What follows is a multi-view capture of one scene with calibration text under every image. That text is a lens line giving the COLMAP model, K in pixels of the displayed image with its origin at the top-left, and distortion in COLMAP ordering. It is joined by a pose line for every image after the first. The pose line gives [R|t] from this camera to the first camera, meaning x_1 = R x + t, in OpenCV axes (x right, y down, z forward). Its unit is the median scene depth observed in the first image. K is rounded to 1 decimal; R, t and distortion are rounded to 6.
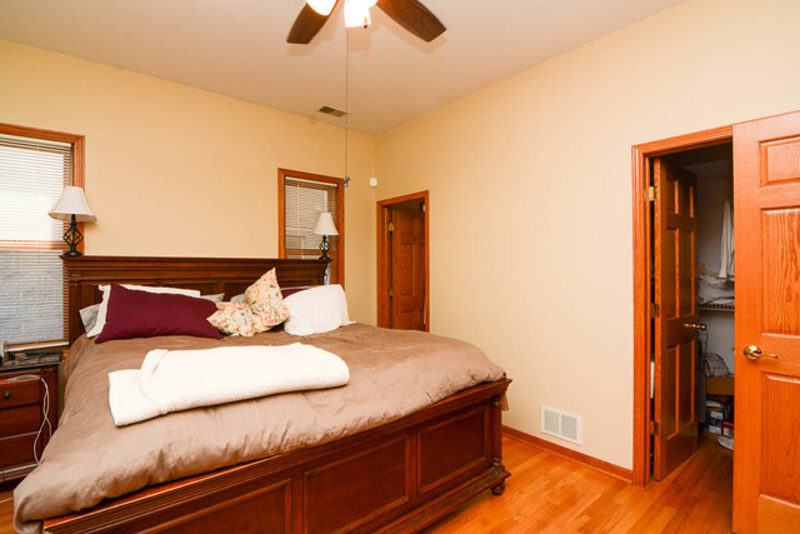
lens RADIAL K [[375.7, 0, 400.1], [0, 375.7, 267.6], [0, 0, 1]] dist [-0.003910, -0.000601]
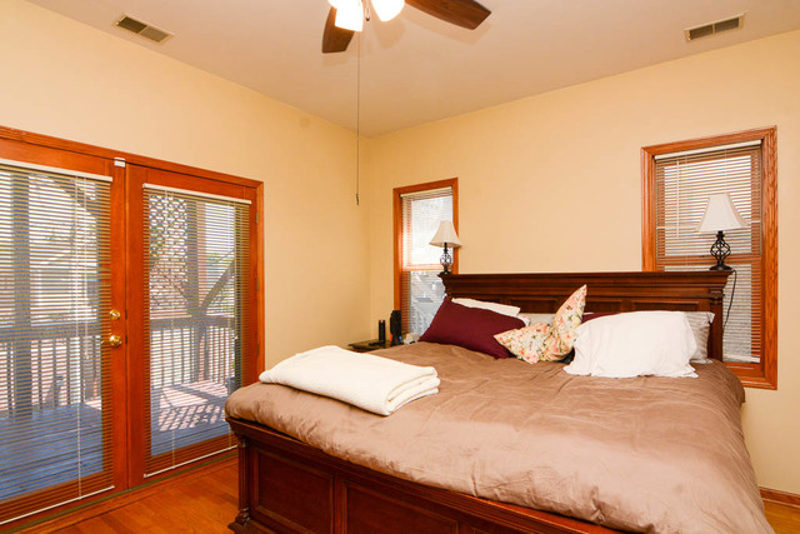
lens RADIAL K [[437.0, 0, 399.2], [0, 437.0, 286.8], [0, 0, 1]] dist [-0.003244, -0.007842]
pose [[0.249240, 0.010990, -0.968380, 0.555548], [0.003605, 0.999918, 0.012275, -0.009283], [0.968435, -0.006551, 0.249180, 0.479636]]
